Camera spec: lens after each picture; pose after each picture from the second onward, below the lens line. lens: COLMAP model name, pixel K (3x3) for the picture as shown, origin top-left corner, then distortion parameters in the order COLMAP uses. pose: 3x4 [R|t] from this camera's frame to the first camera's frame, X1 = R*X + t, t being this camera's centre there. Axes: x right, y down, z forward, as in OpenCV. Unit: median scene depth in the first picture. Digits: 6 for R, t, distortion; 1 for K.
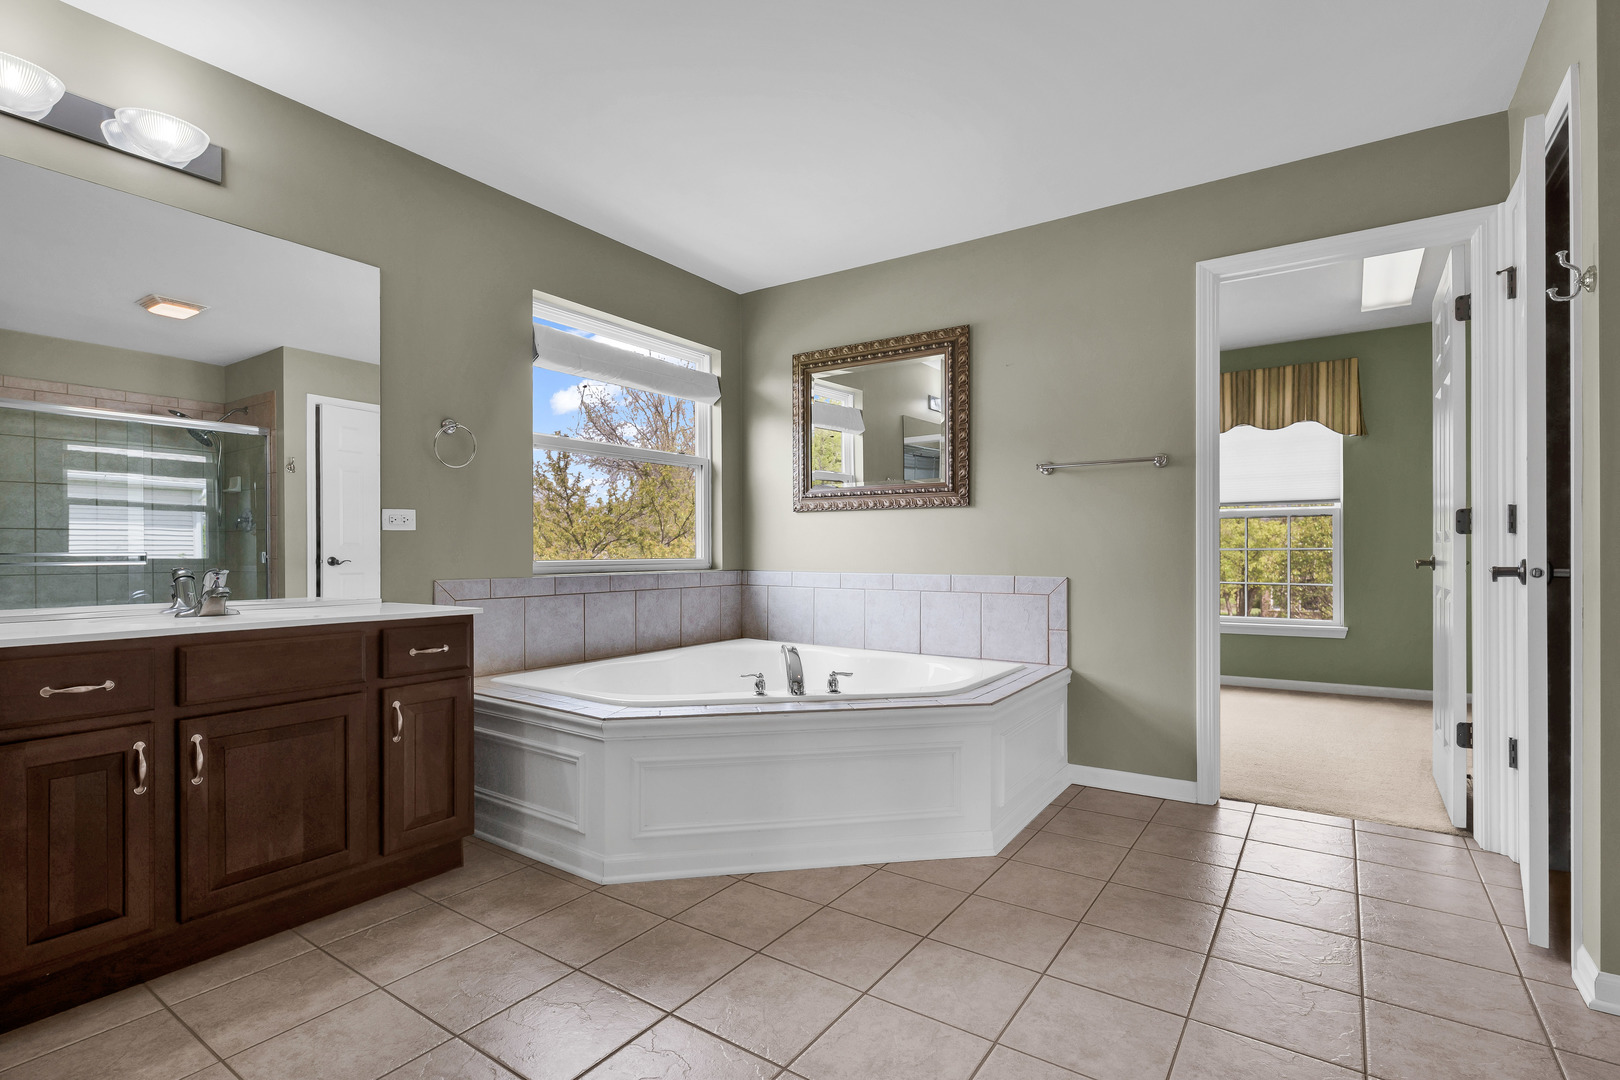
lens RADIAL K [[756.2, 0, 804.2], [0, 756.2, 544.5], [0, 0, 1]] dist [-0.001187, 0.000326]
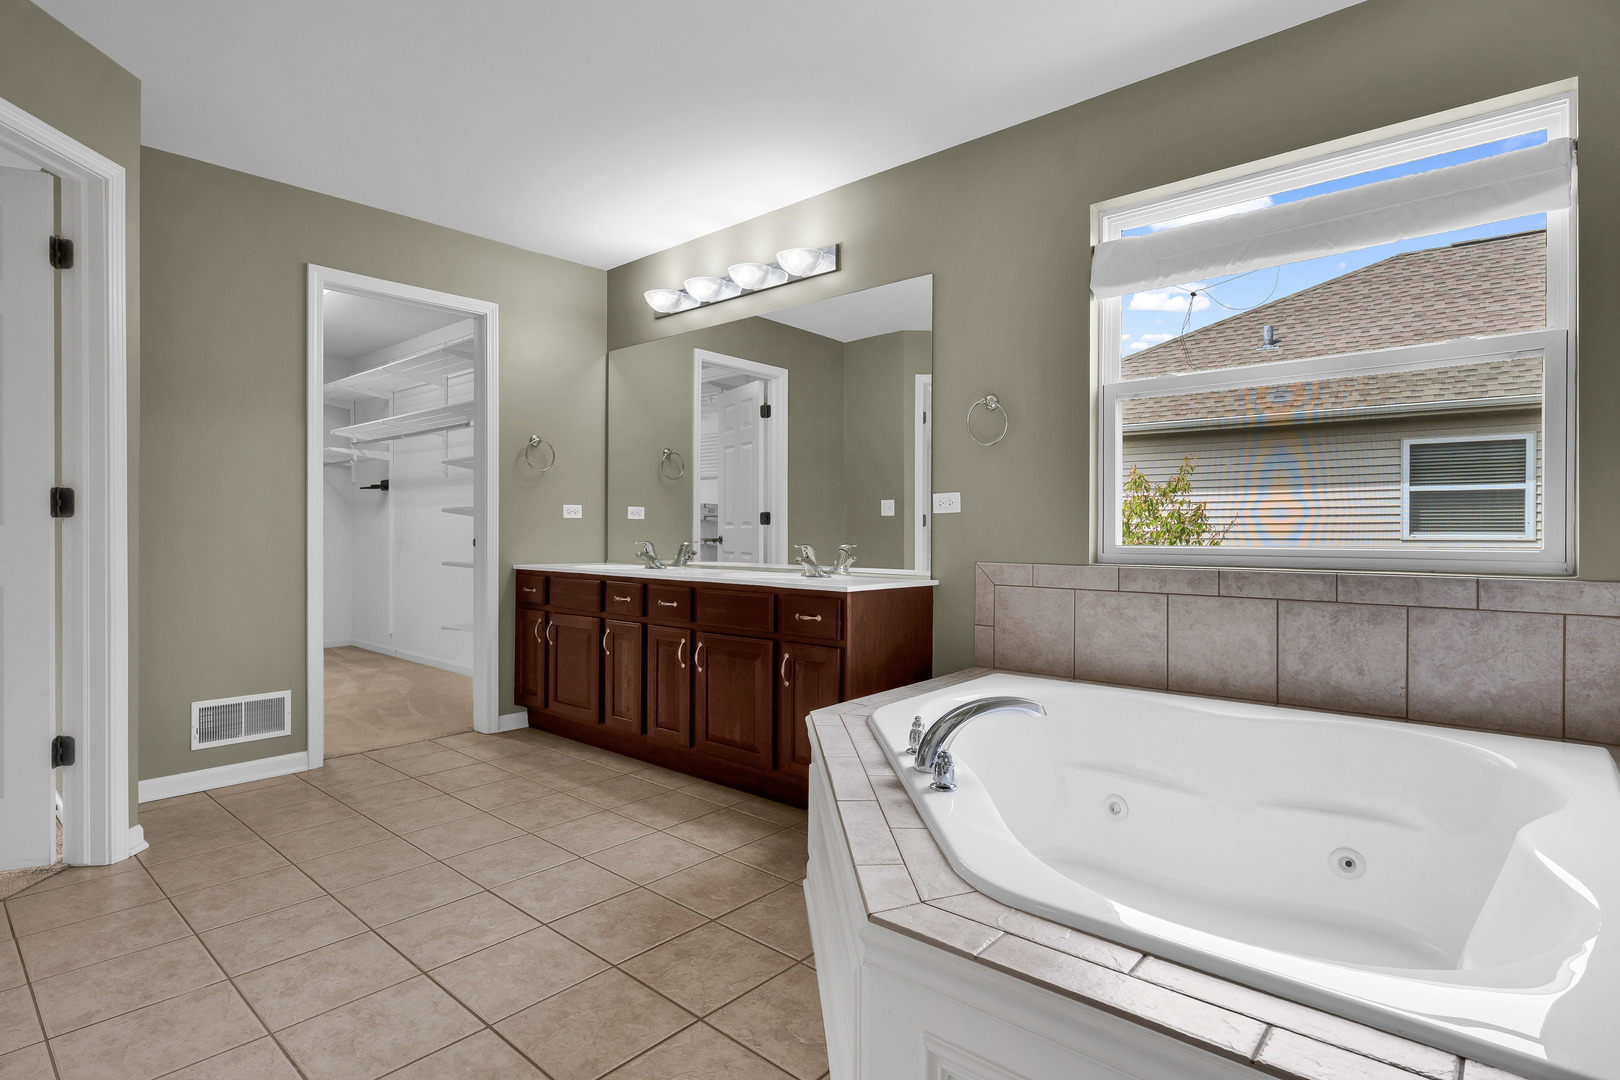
lens RADIAL K [[818.1, 0, 810.0], [0, 818.1, 540.0], [0, 0, 1]] dist [-0.026334, 0.000214]
pose [[-0.111055, 0.006754, -0.993791, 0.789742], [0.002181, 0.999976, 0.006552, 0.014341], [0.993812, -0.001440, -0.111067, 1.199561]]
